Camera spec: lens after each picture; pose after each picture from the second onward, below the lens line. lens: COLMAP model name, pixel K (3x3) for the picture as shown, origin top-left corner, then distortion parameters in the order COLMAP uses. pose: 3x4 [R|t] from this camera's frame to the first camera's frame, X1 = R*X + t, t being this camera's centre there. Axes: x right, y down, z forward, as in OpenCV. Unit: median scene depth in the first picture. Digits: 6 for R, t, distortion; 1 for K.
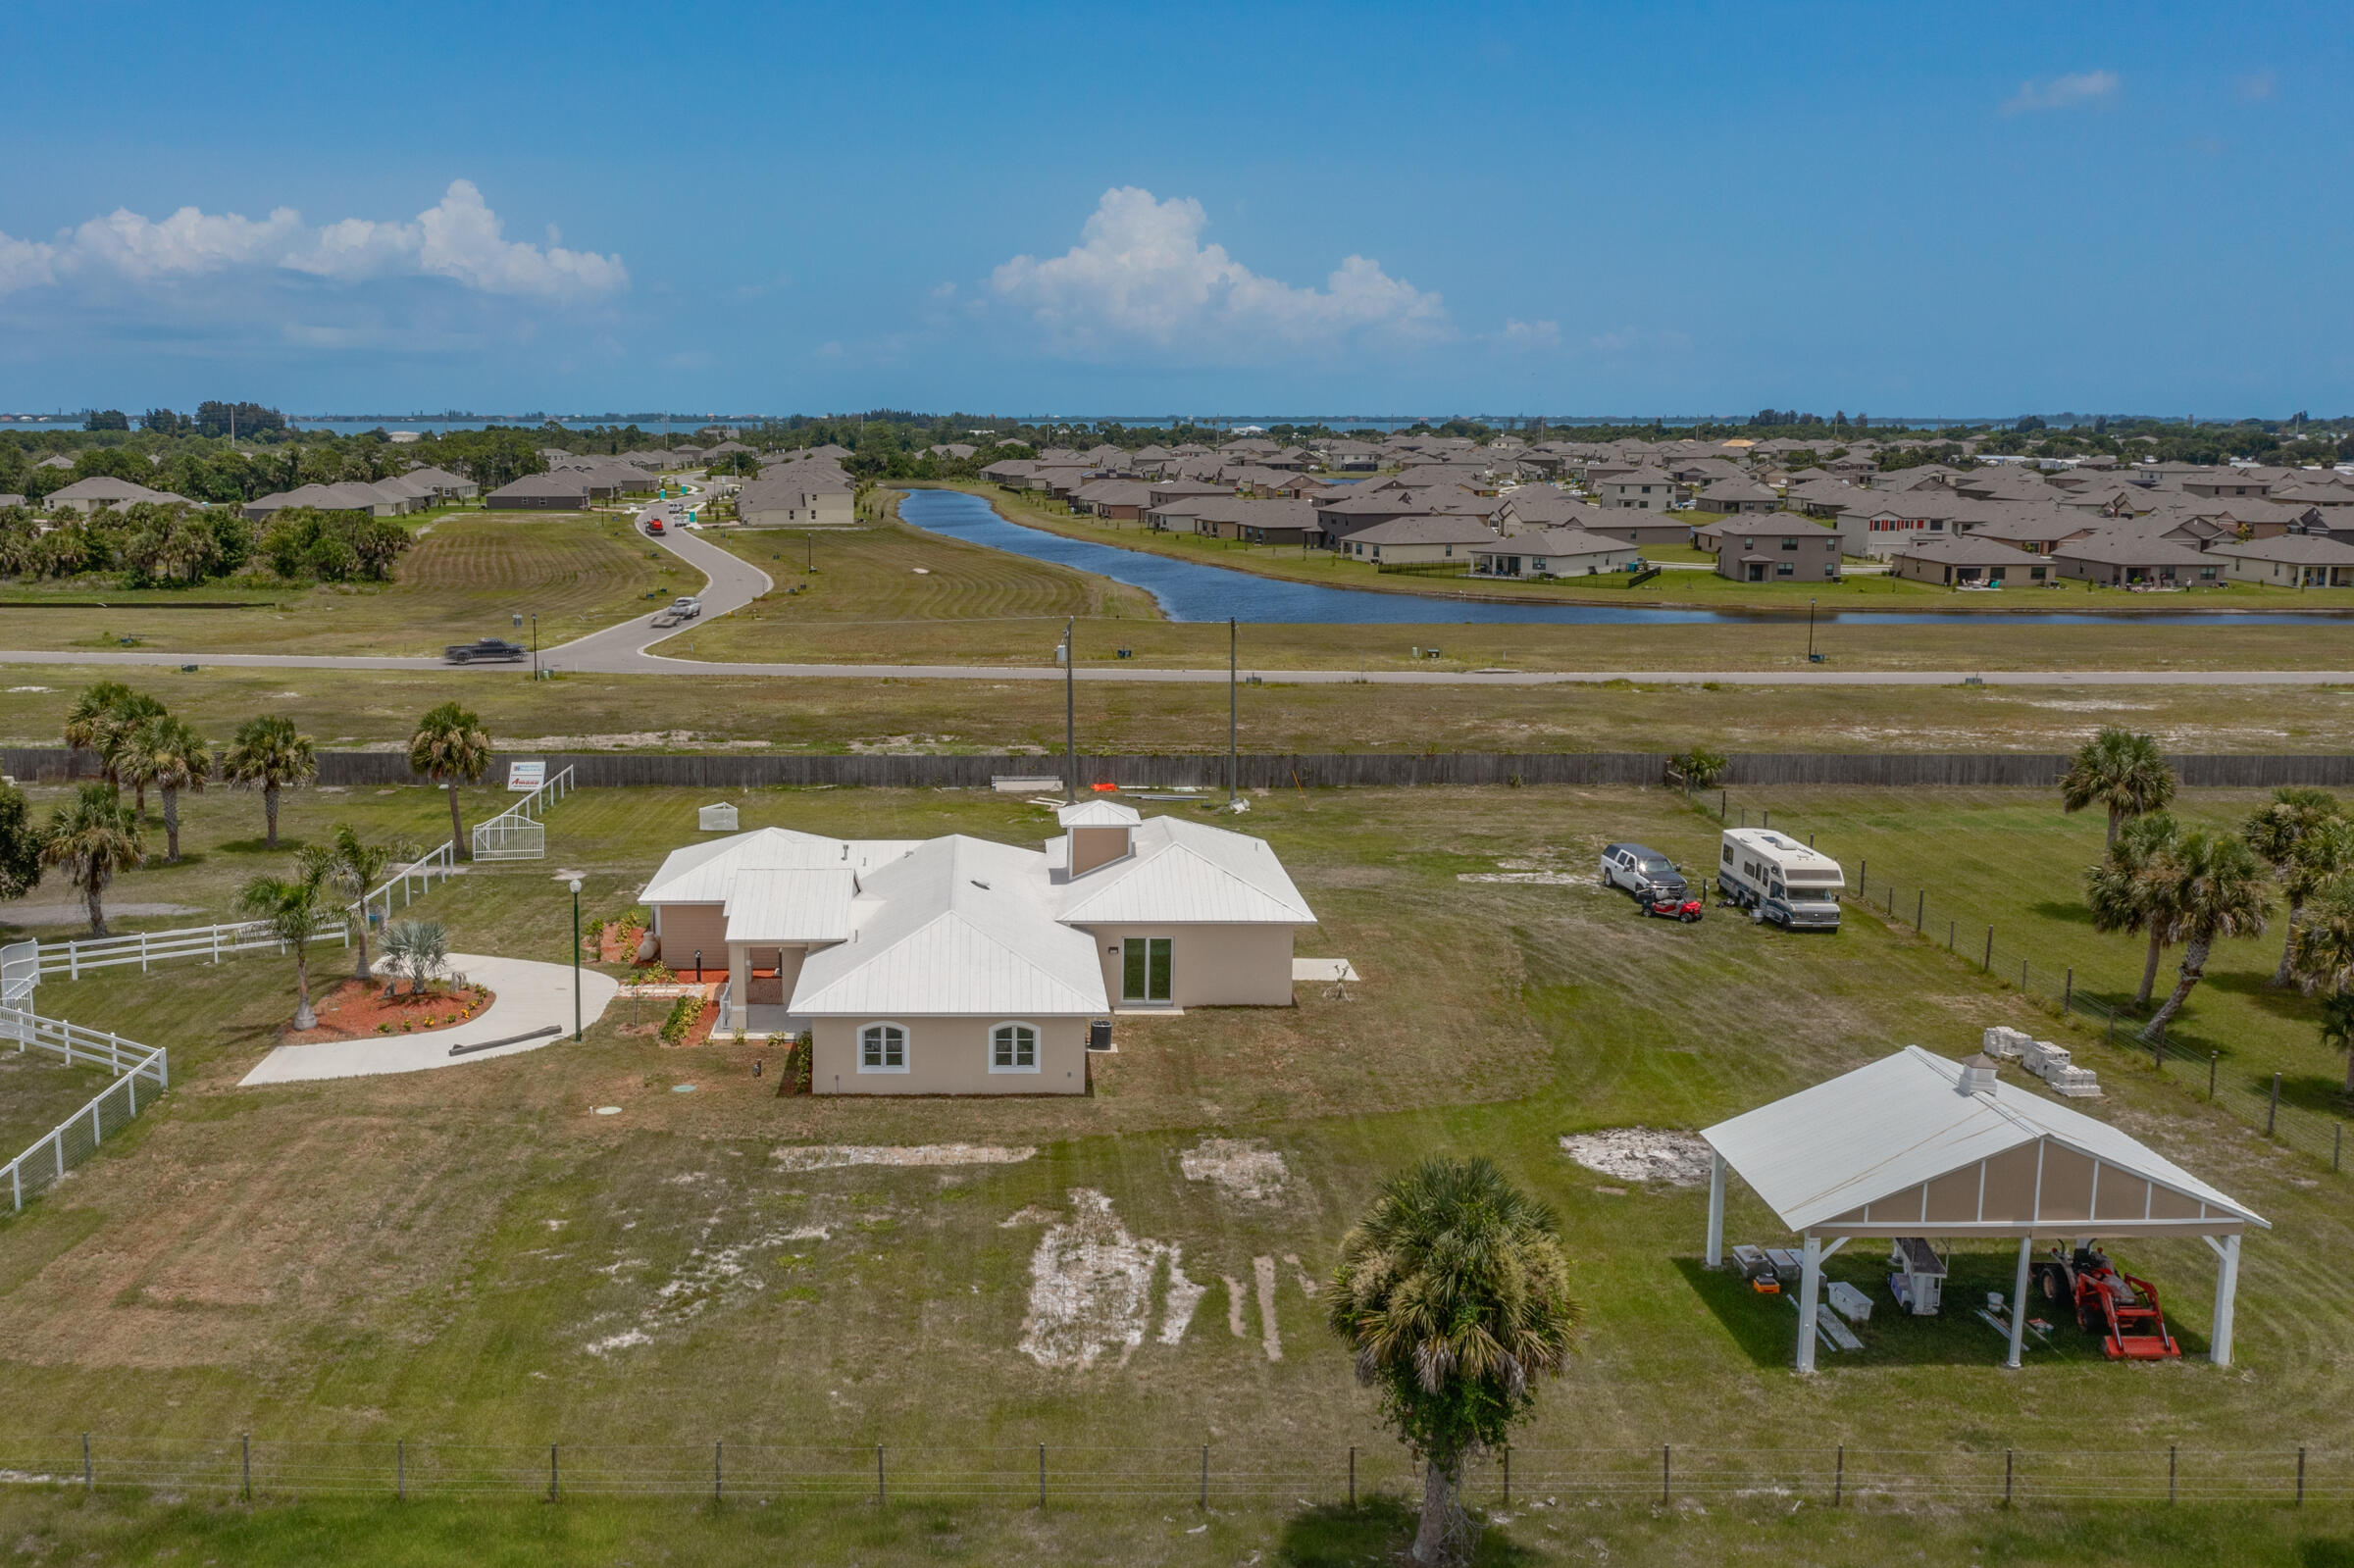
lens RADIAL K [[2102.4, 0, 1014.3], [0, 2102.4, 782.1], [0, 0, 1]] dist [-0.027873, -0.001413]
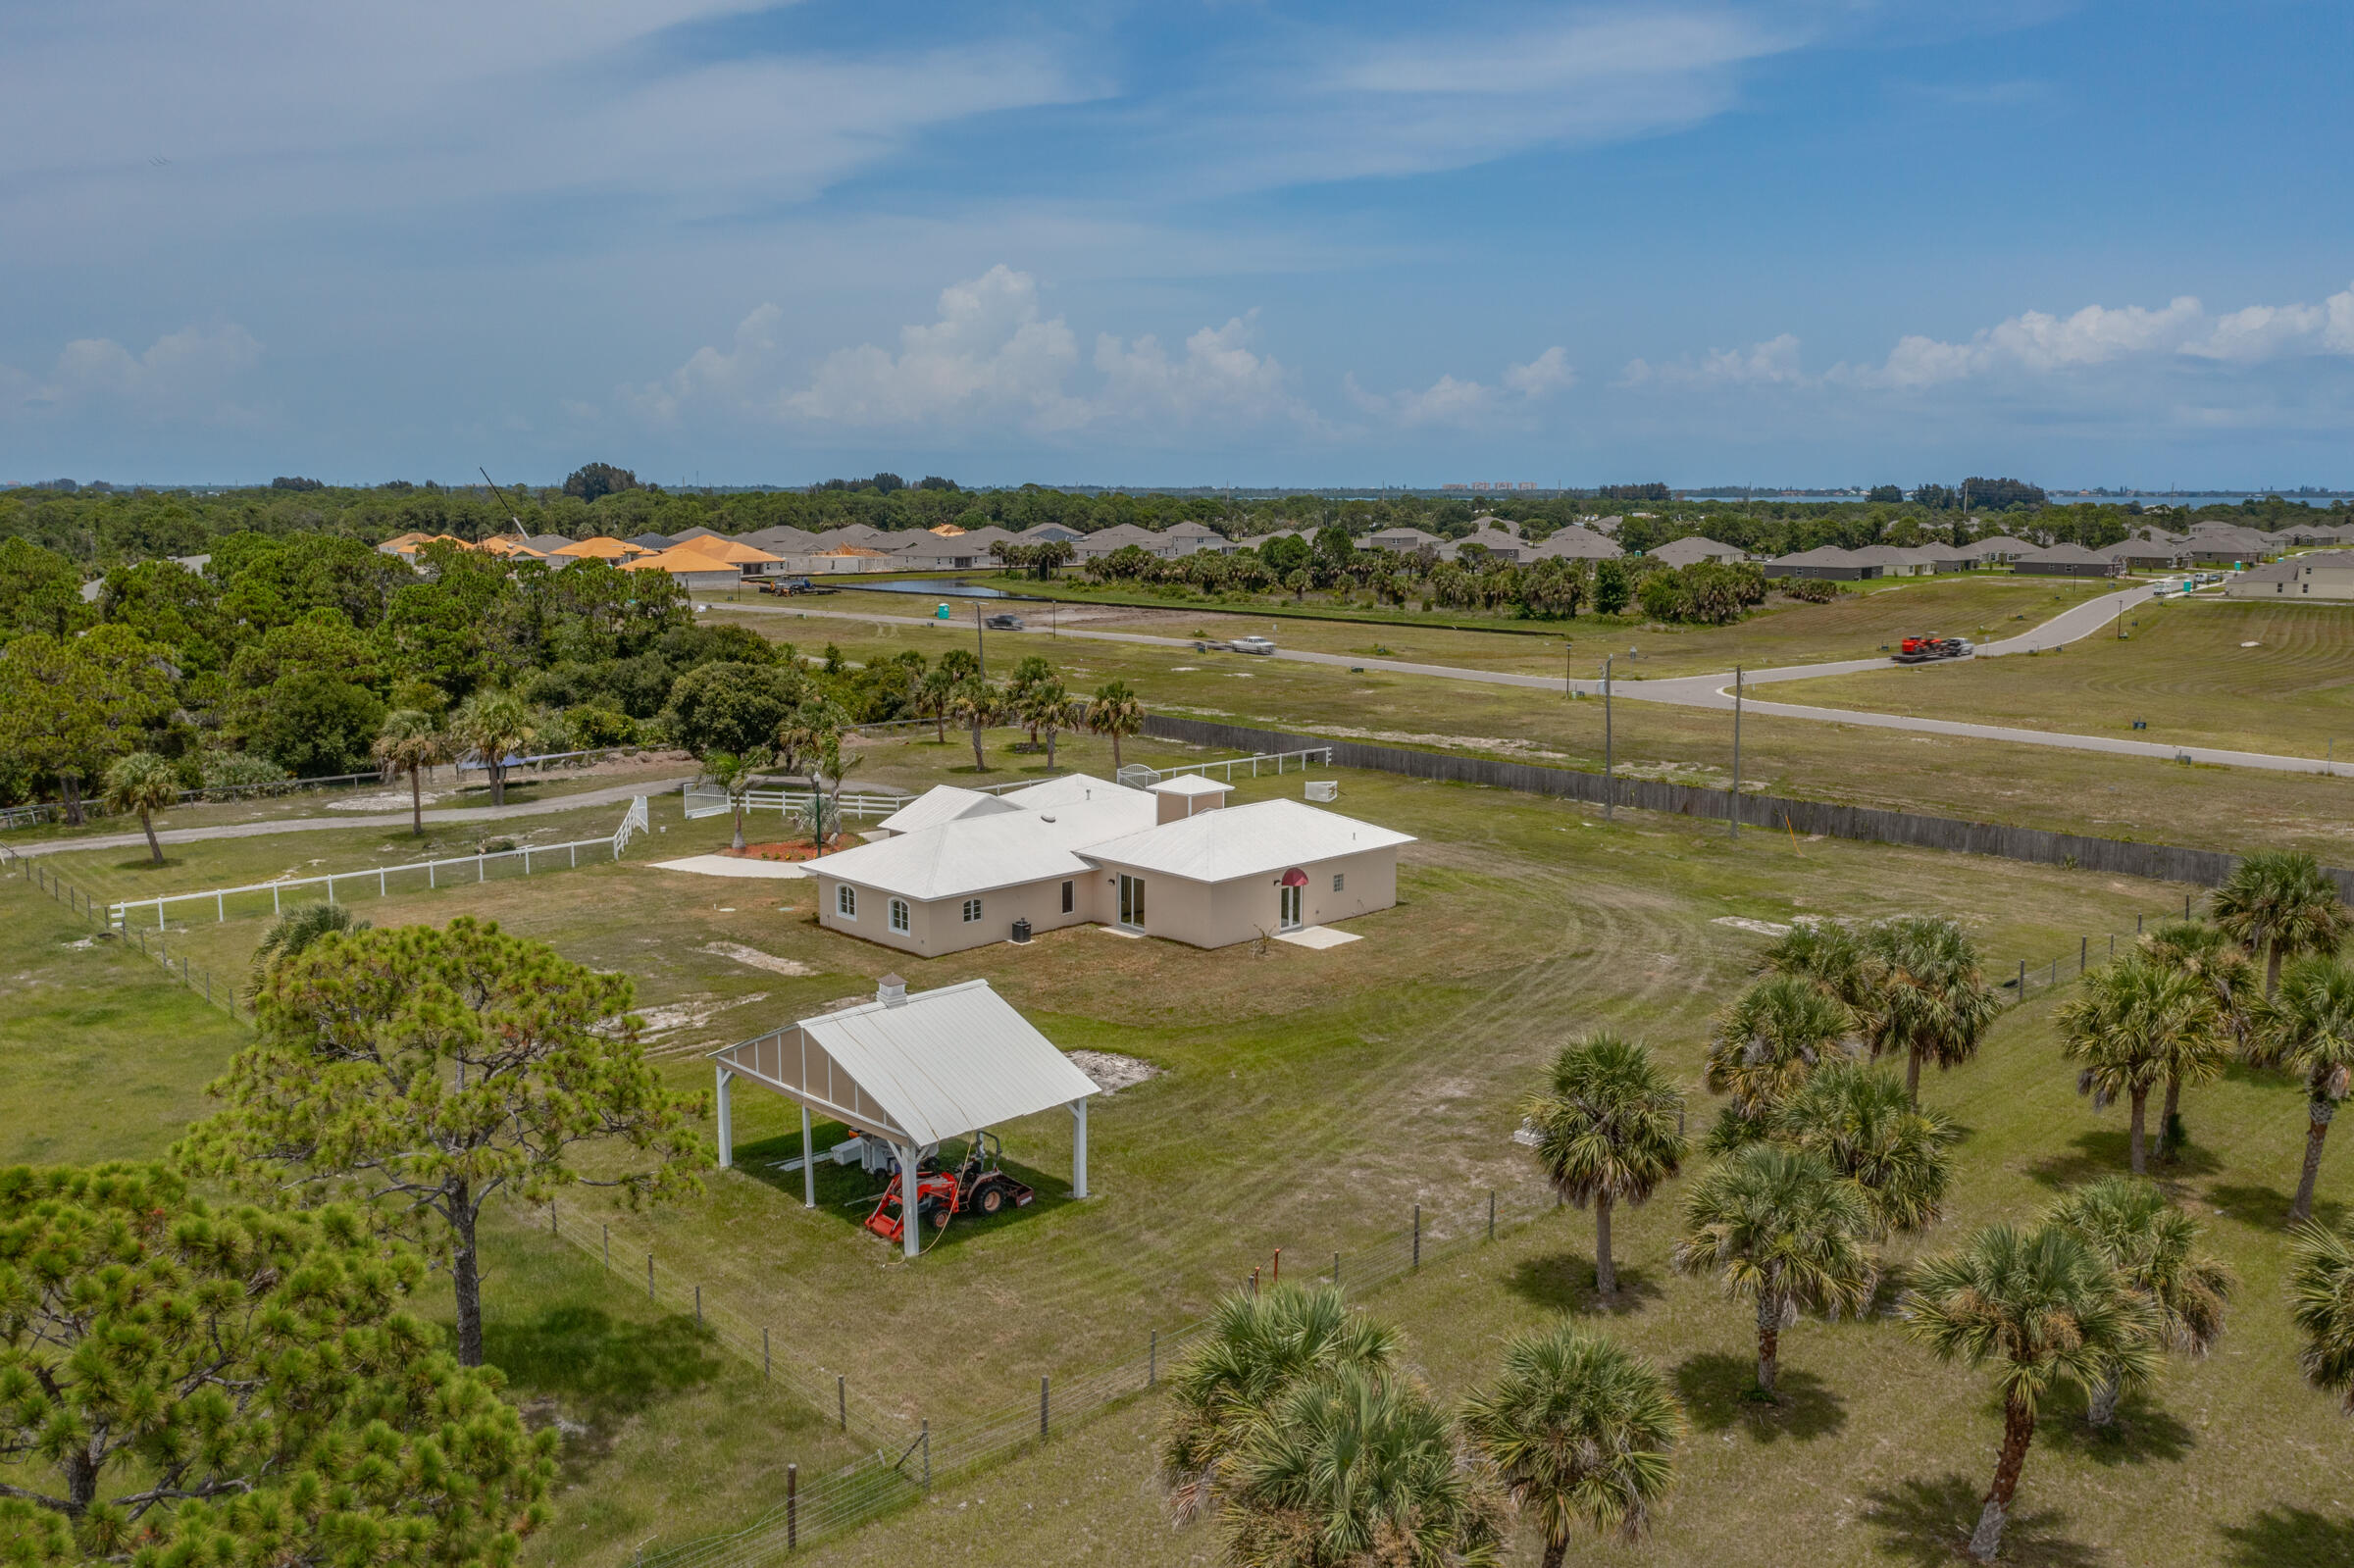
lens RADIAL K [[1831.8, 0, 1177.0], [0, 1831.8, 784.0], [0, 0, 1]] dist [-0.023135, -0.004761]
pose [[0.690073, 0.112685, -0.714913, 0.995492], [-0.122570, 0.991732, 0.038007, -0.032264], [0.713285, 0.061399, 0.698179, 0.258763]]
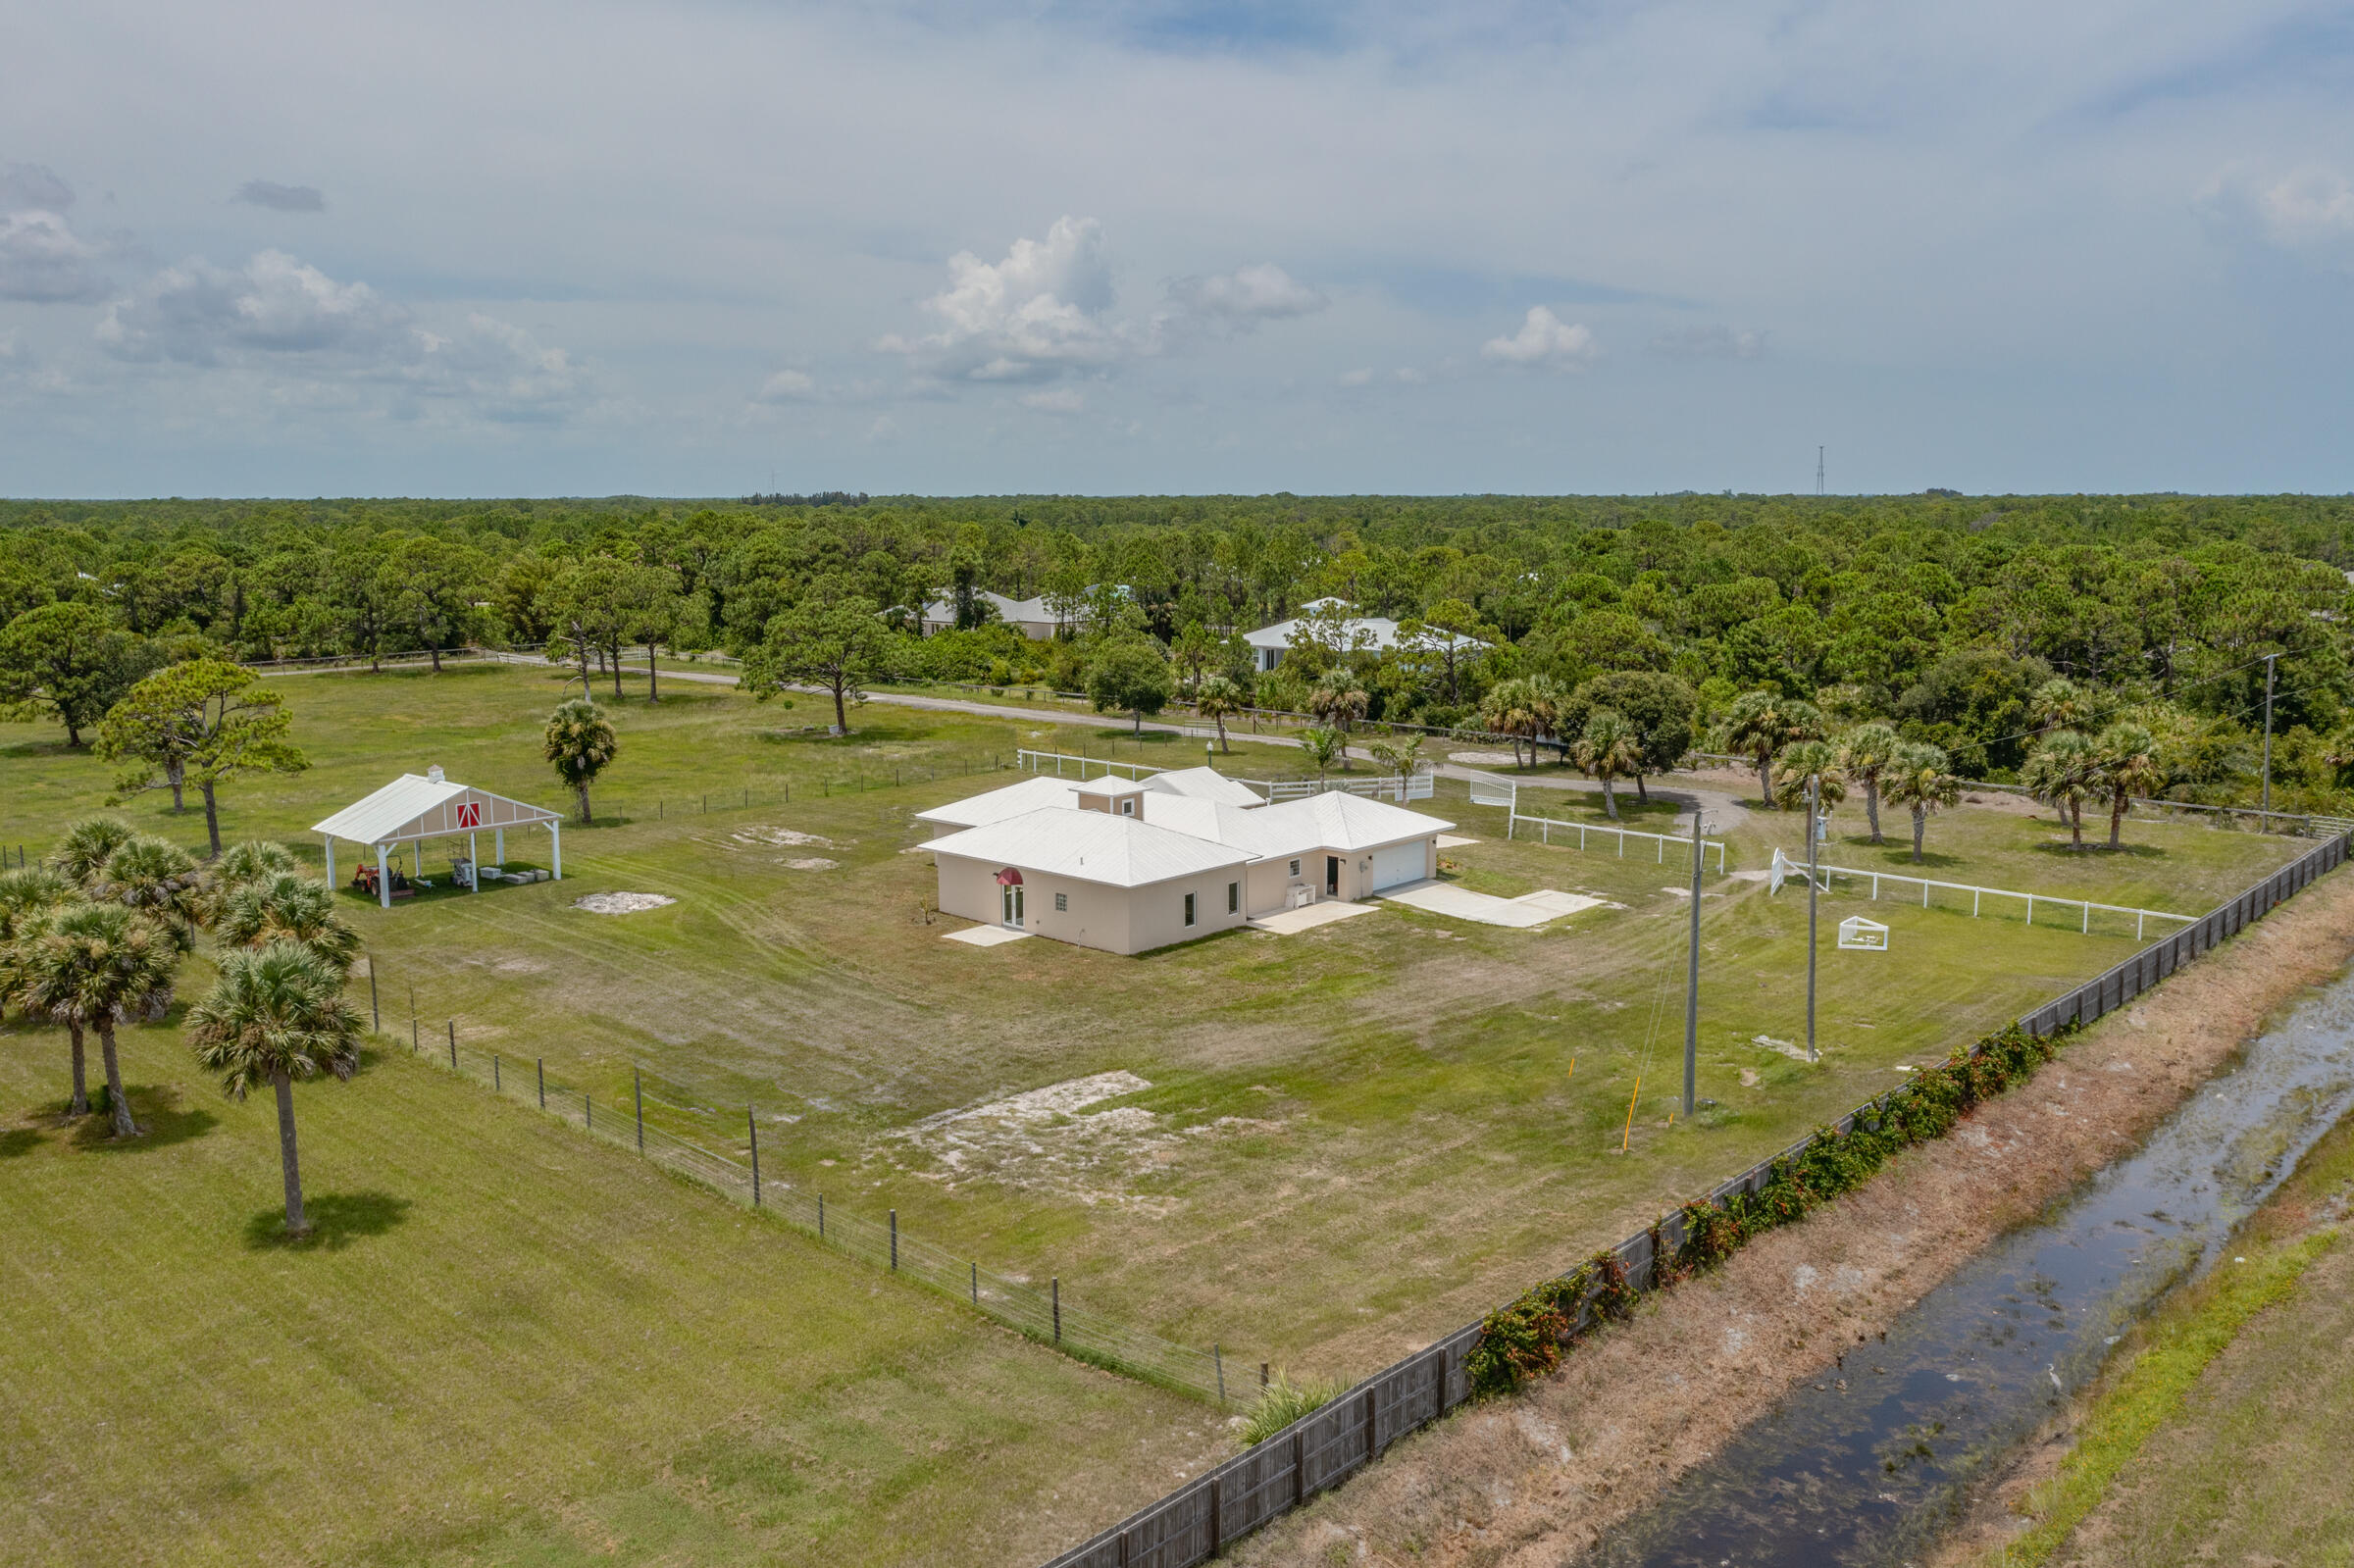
lens RADIAL K [[1831.8, 0, 1177.0], [0, 1831.8, 784.0], [0, 0, 1]] dist [-0.023135, -0.004761]
pose [[-0.681801, 0.108923, -0.723383, 0.999880], [-0.123565, 0.957497, 0.260636, -0.344758], [0.721026, 0.267087, -0.639364, 2.103209]]
